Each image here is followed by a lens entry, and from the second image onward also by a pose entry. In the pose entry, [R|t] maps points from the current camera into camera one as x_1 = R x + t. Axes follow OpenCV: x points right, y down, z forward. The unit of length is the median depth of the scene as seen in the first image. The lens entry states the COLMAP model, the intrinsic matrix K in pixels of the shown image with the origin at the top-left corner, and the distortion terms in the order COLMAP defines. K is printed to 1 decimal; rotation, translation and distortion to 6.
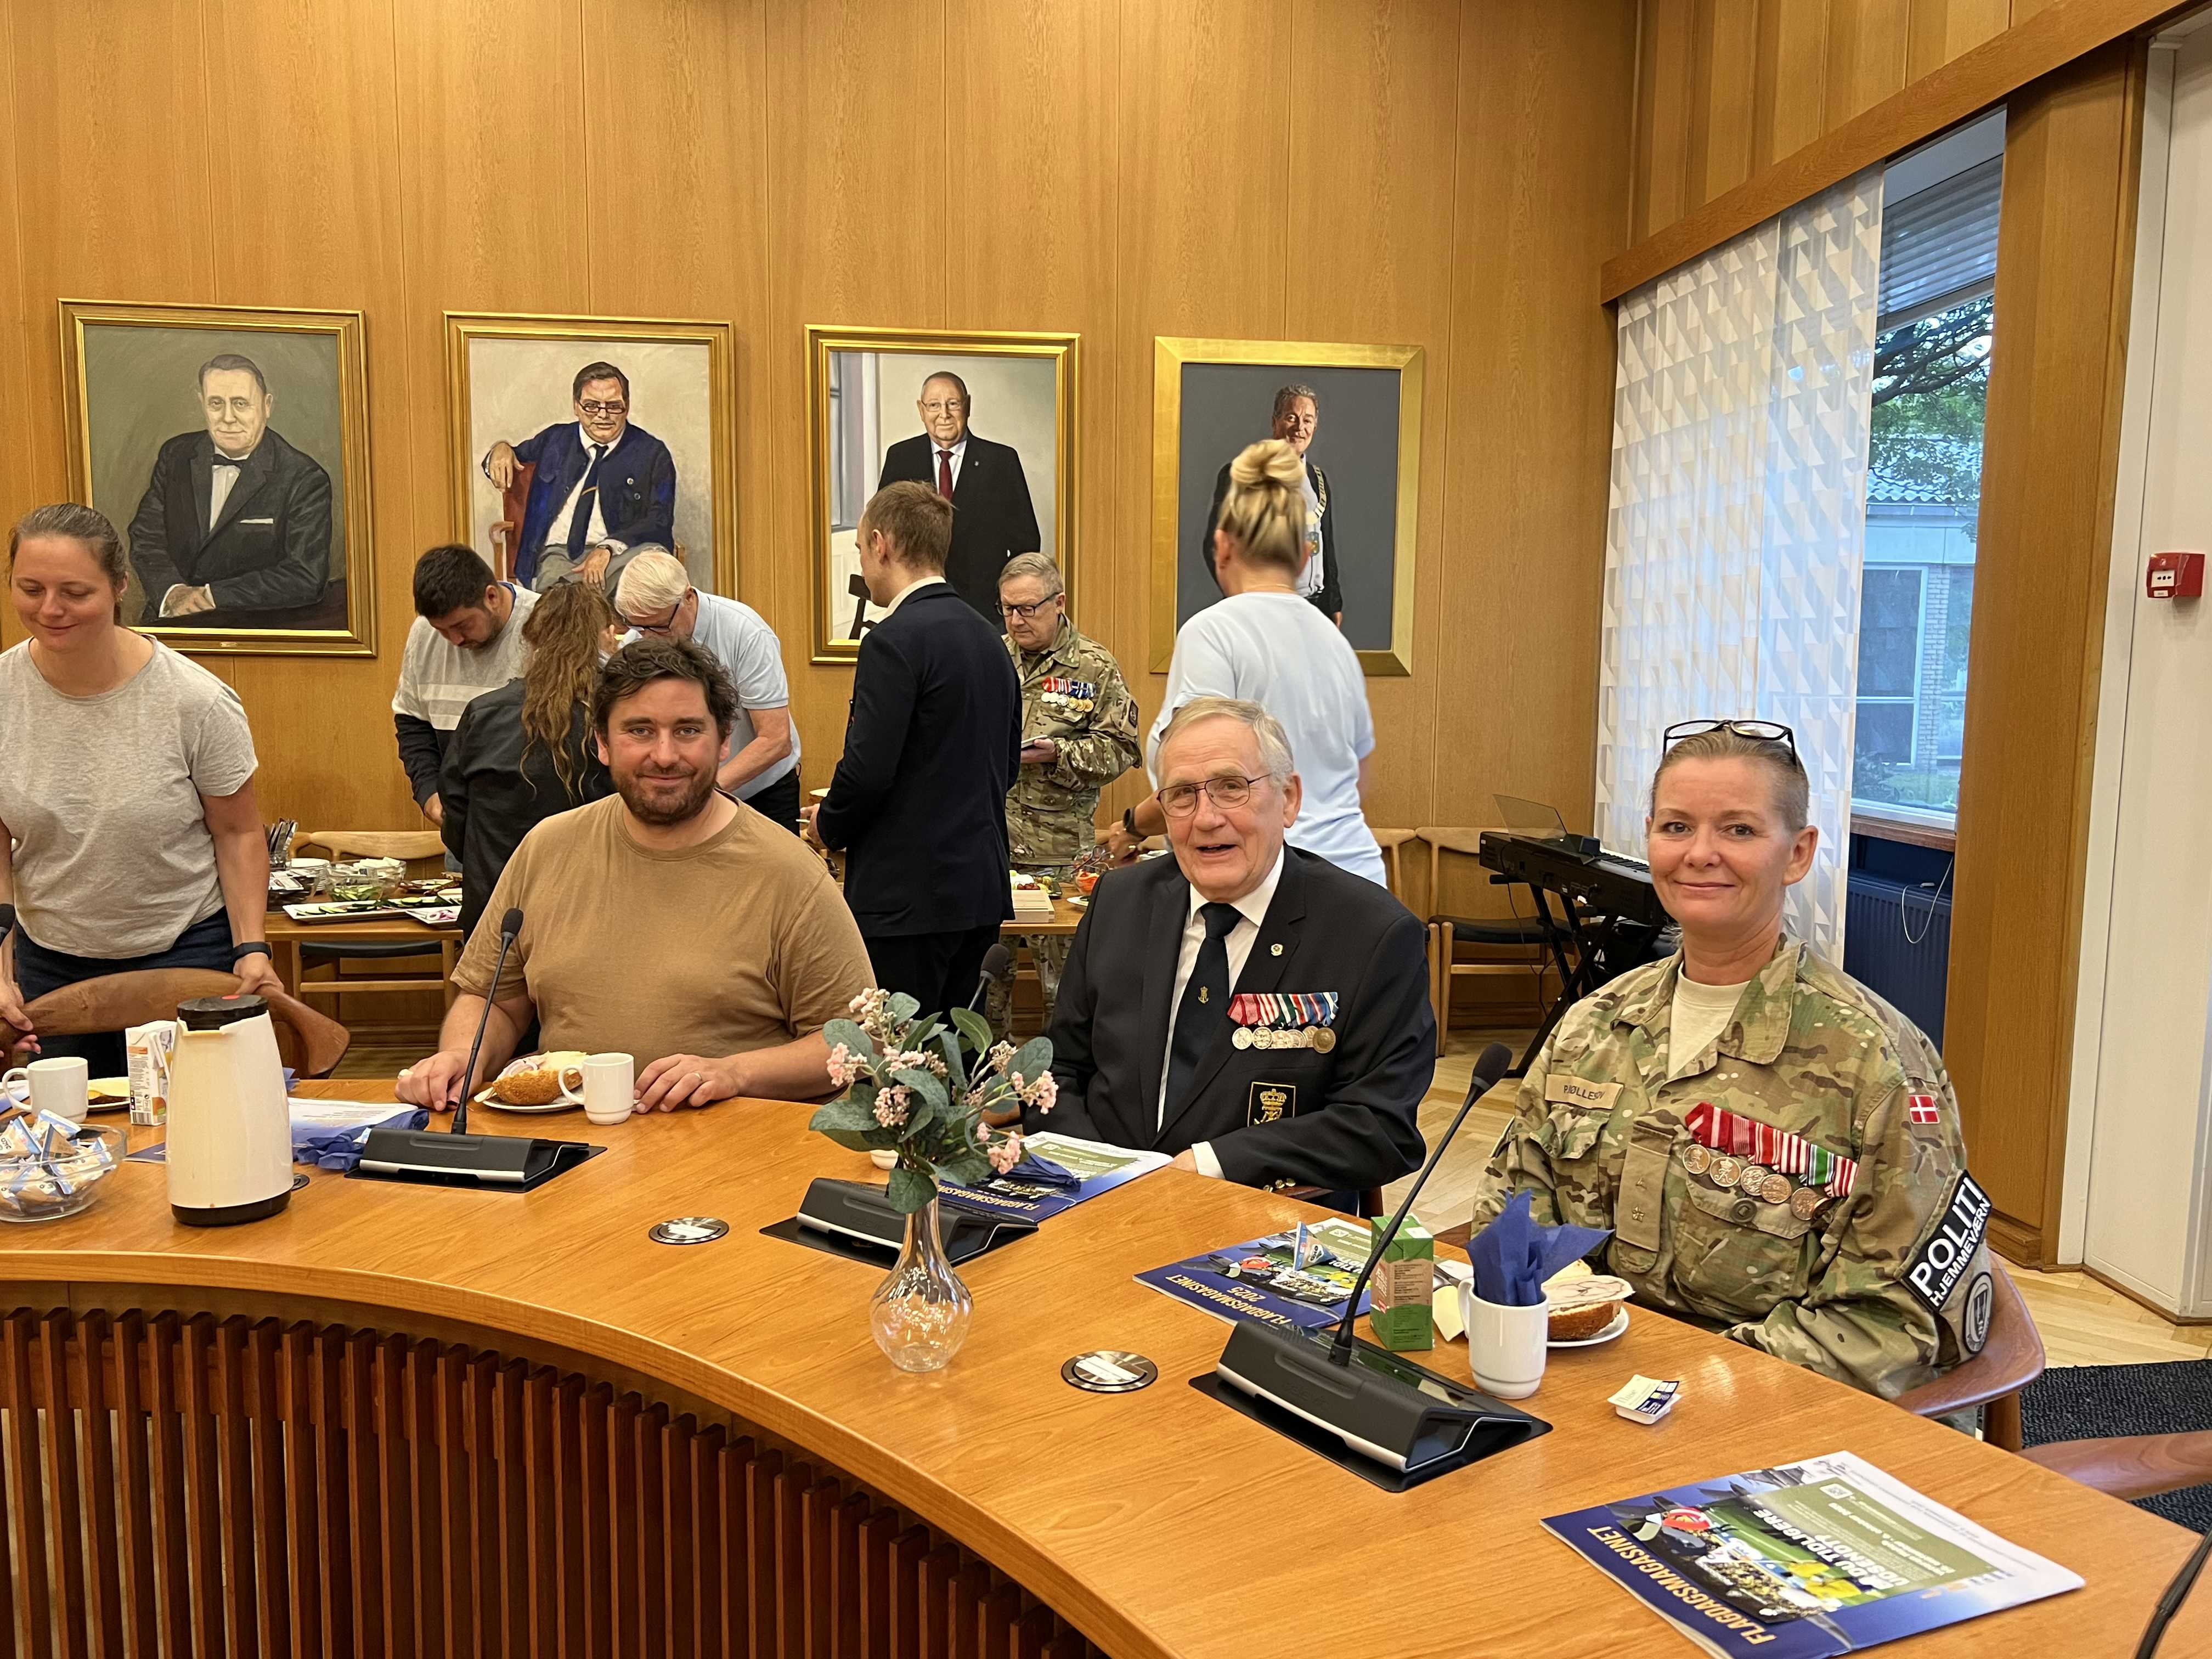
lens RADIAL K [[1683.7, 0, 1088.3], [0, 1683.7, 832.4], [0, 0, 1]] dist [0.054166, -0.059285]
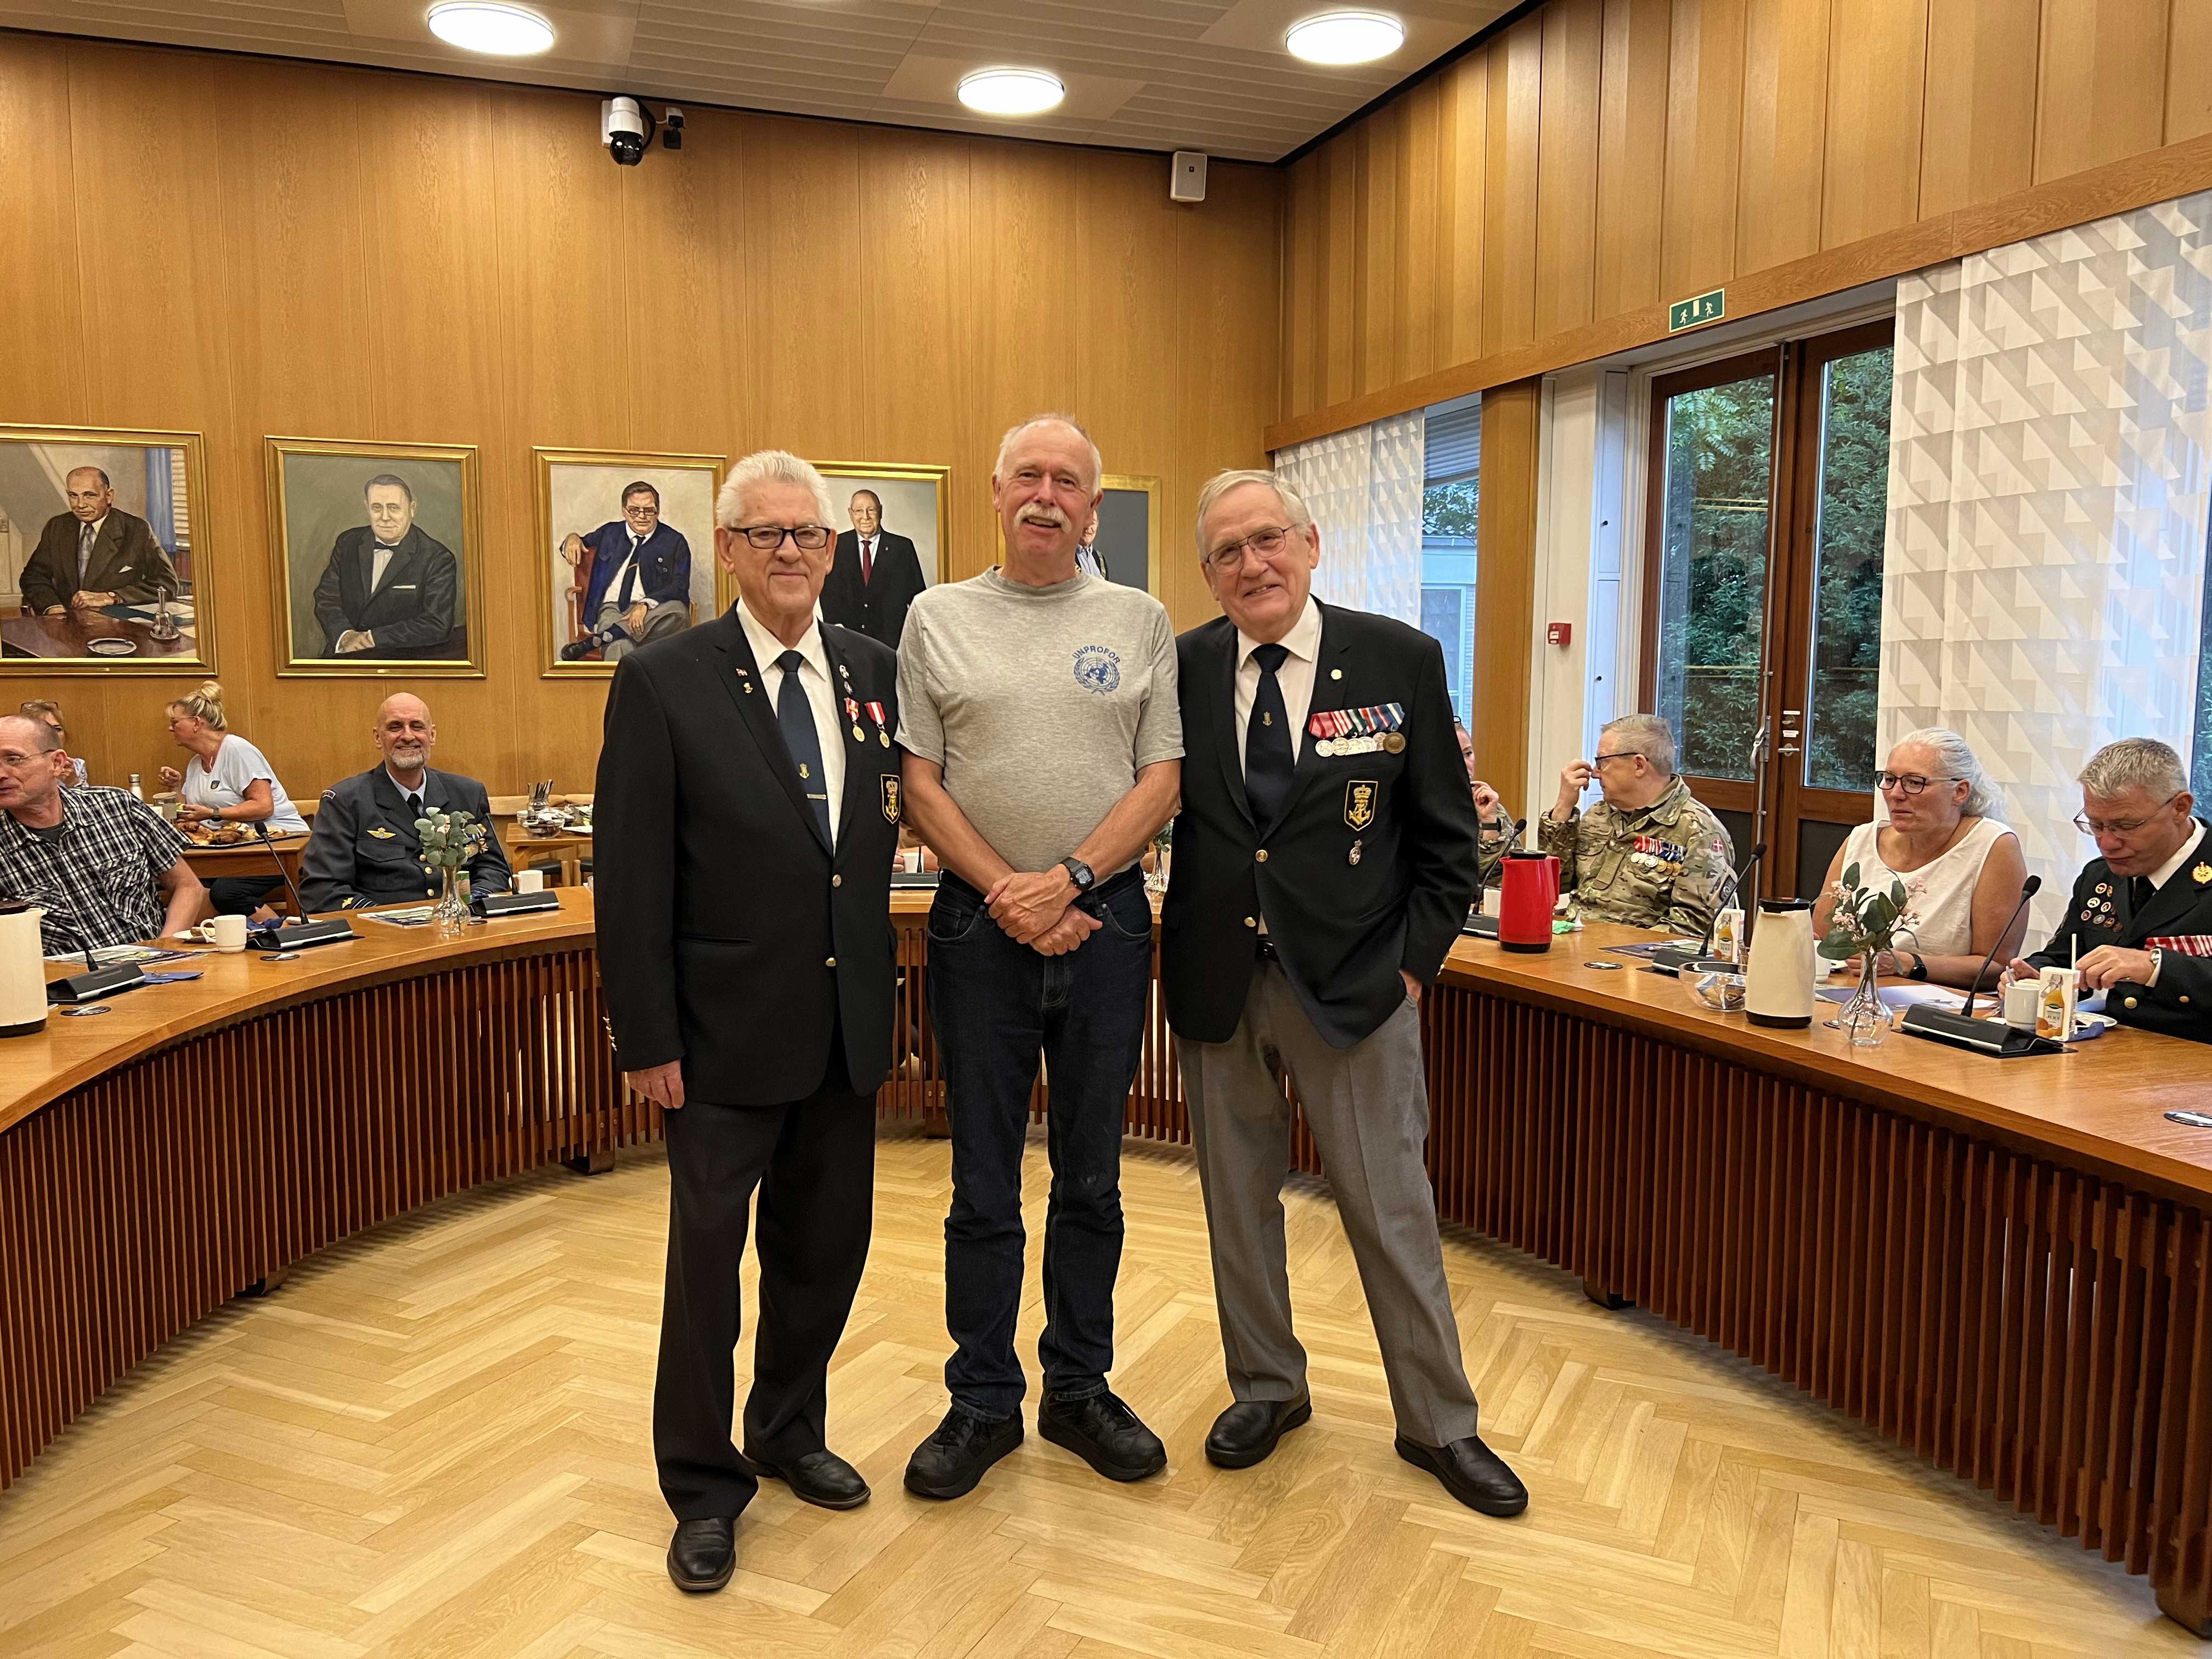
lens RADIAL K [[1683.7, 0, 1088.3], [0, 1683.7, 832.4], [0, 0, 1]] dist [0.054166, -0.059285]
pose [[0.972745, -0.032102, 0.229645, -0.257476], [0.032373, 0.999473, 0.002585, 0.043622], [-0.229607, 0.004920, 0.973271, -0.557124]]
